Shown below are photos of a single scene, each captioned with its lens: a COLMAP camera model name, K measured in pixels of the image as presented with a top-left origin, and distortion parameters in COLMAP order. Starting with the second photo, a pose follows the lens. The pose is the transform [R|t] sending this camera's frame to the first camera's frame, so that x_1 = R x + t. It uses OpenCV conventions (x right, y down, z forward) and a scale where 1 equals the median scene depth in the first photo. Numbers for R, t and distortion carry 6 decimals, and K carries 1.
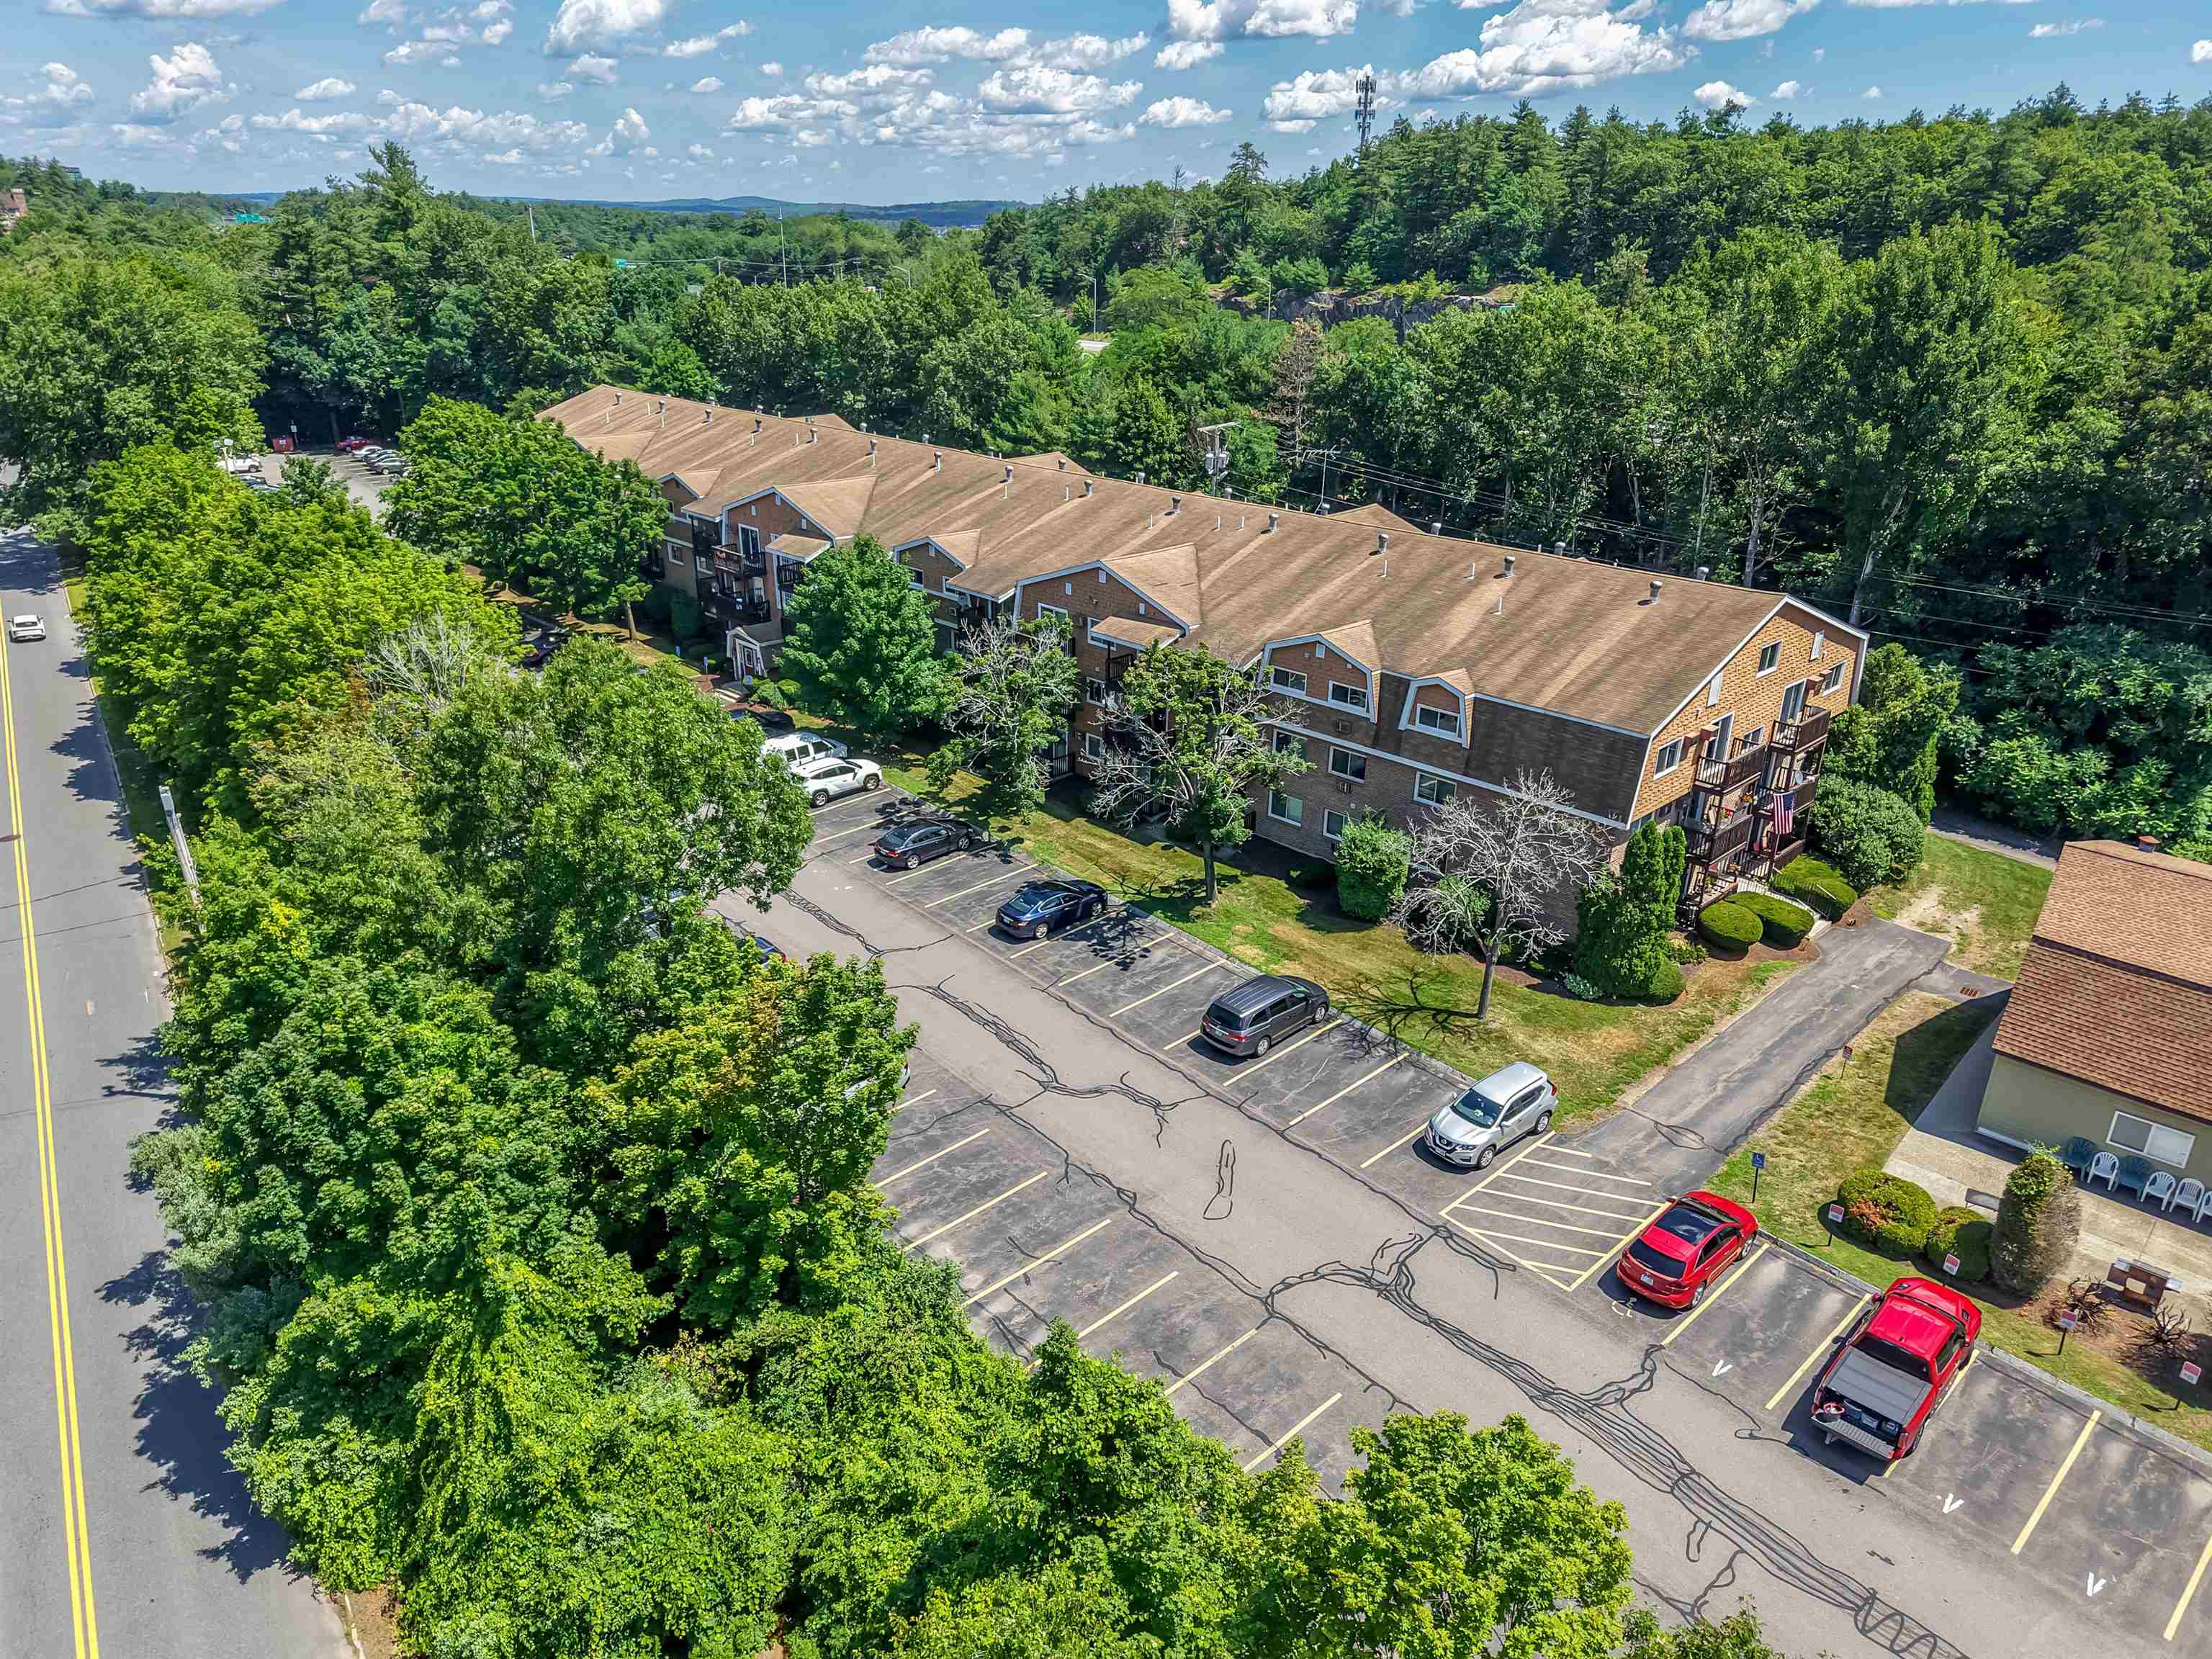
lens RADIAL K [[1486.5, 0, 1106.0], [0, 1486.5, 829.5], [0, 0, 1]] dist [0.098146, -0.094767]
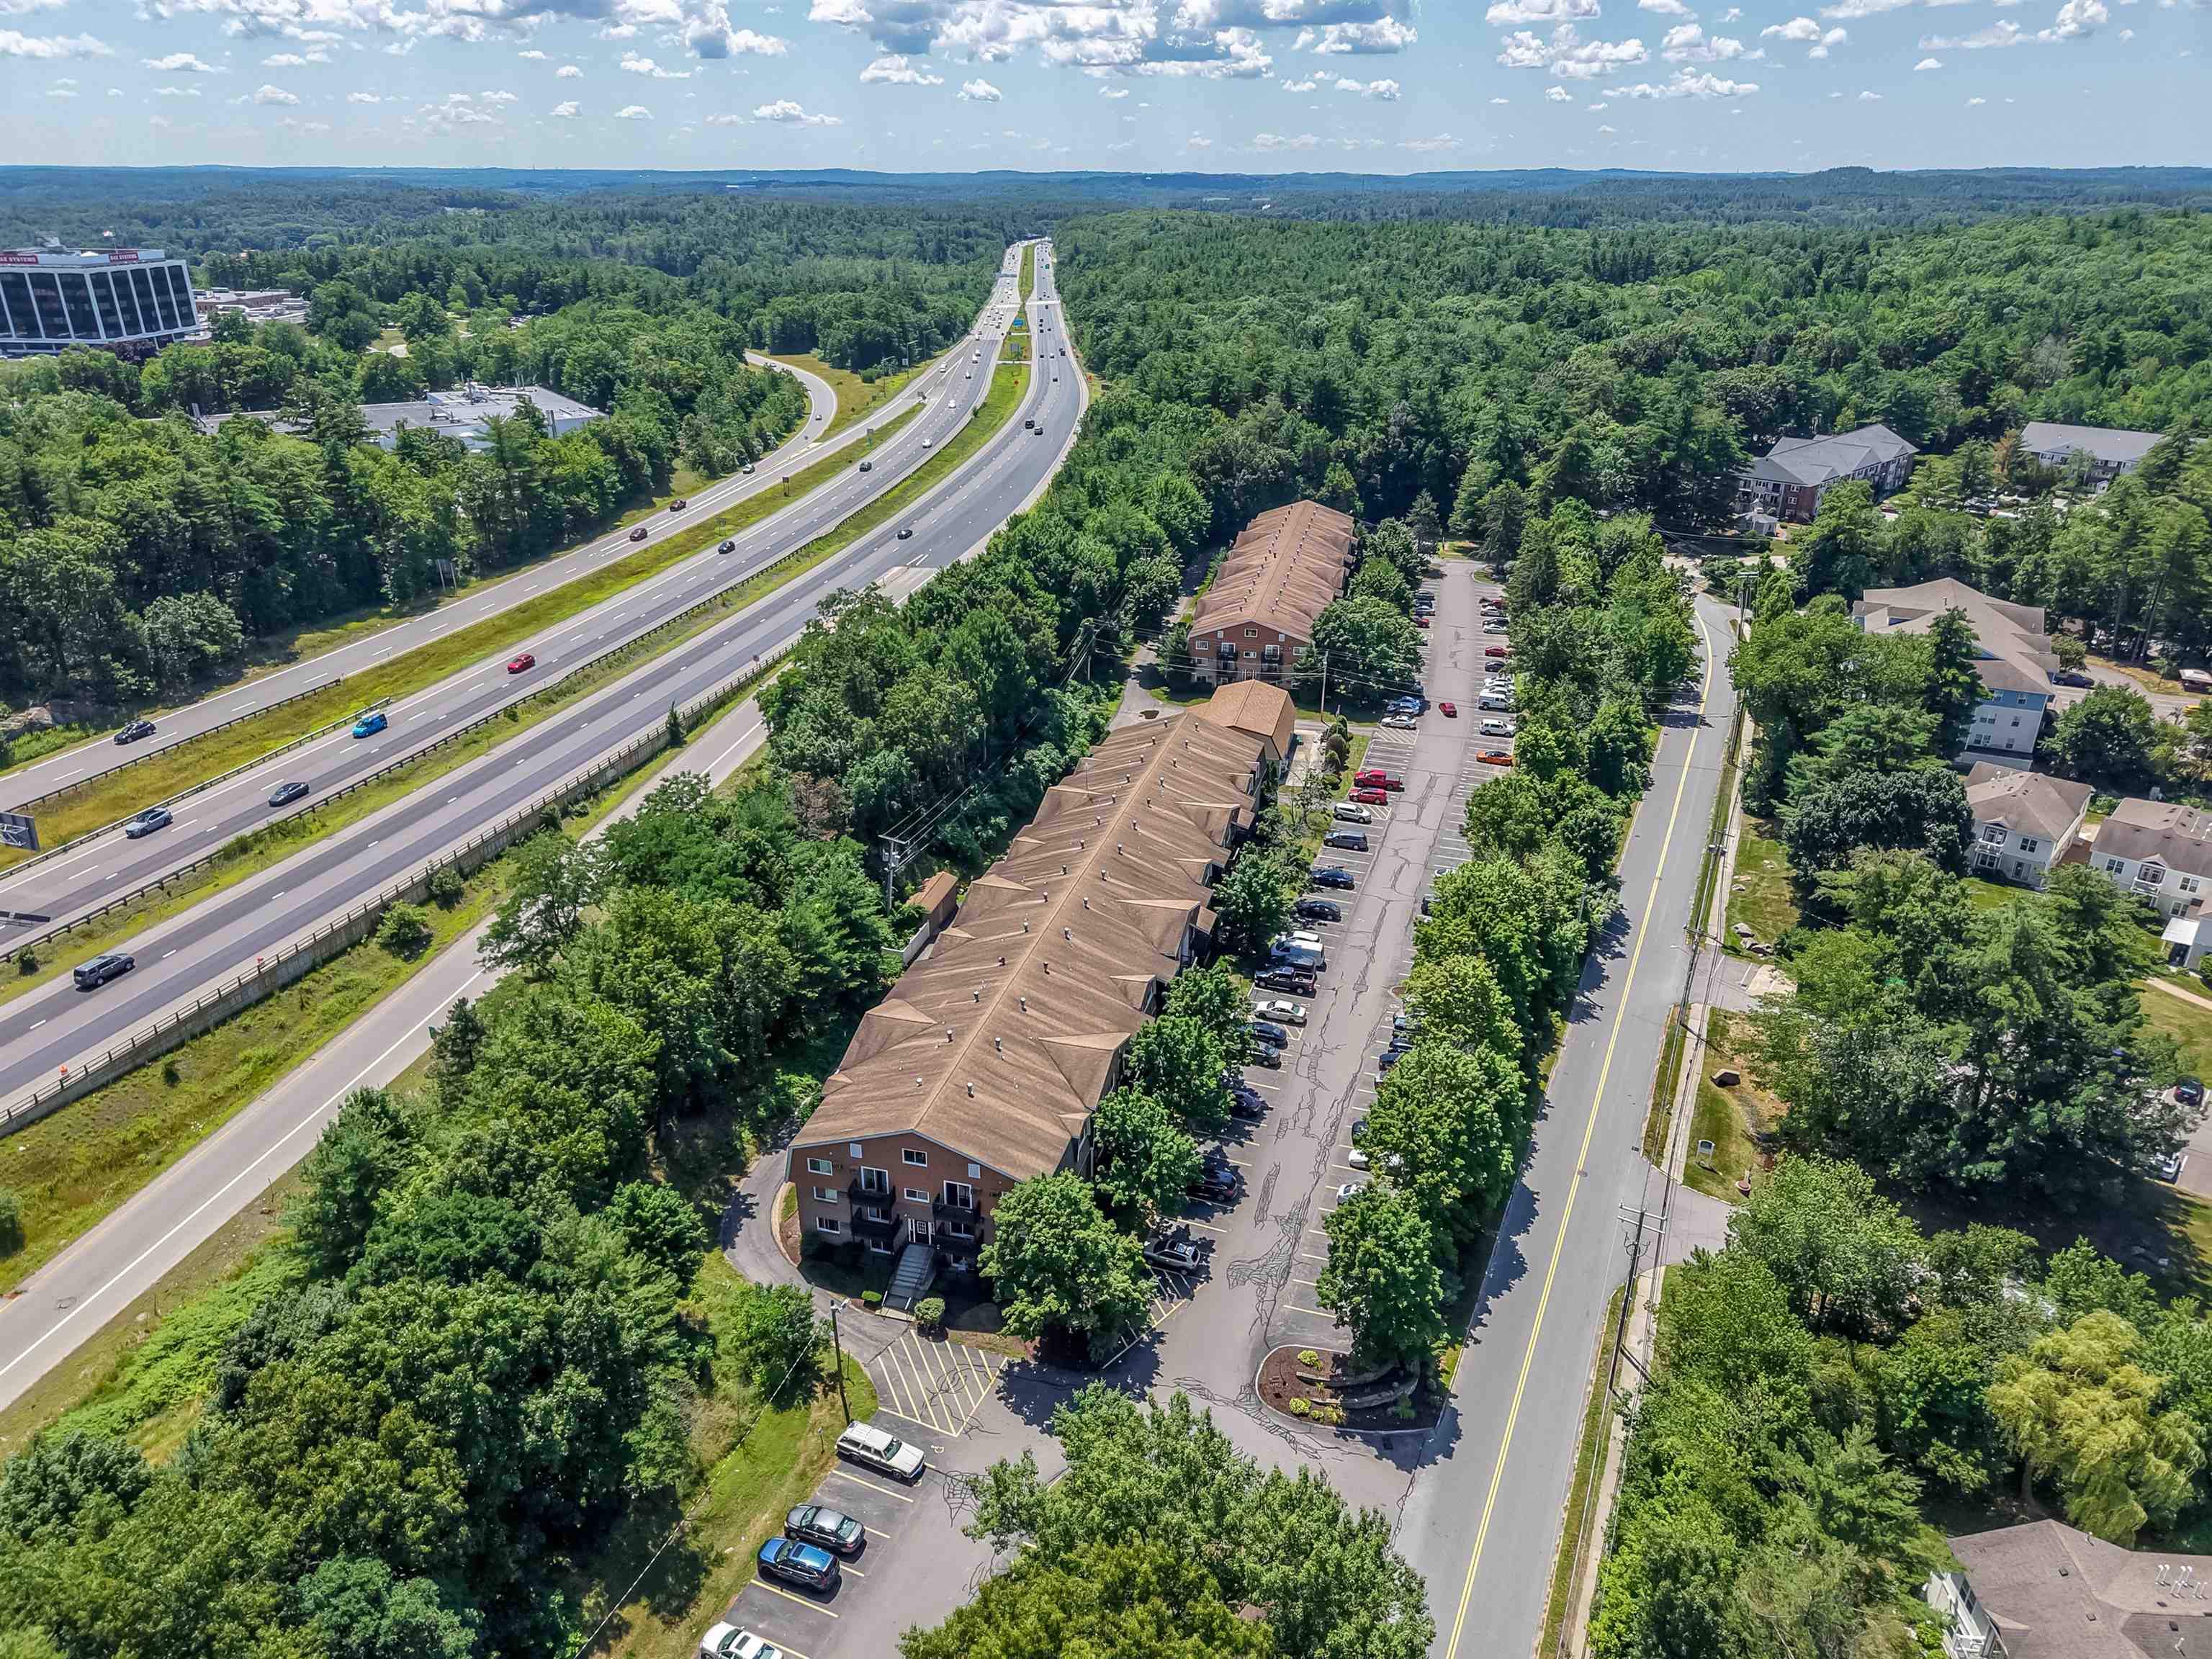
lens RADIAL K [[1472.8, 0, 1100.2], [0, 1472.8, 835.6], [0, 0, 1]] dist [0.043919, -0.028357]
pose [[-0.508734, -0.364487, 0.779960, -2.615260], [0.323982, 0.758309, 0.565688, -2.318839], [-0.797637, 0.540478, -0.267691, 2.715340]]
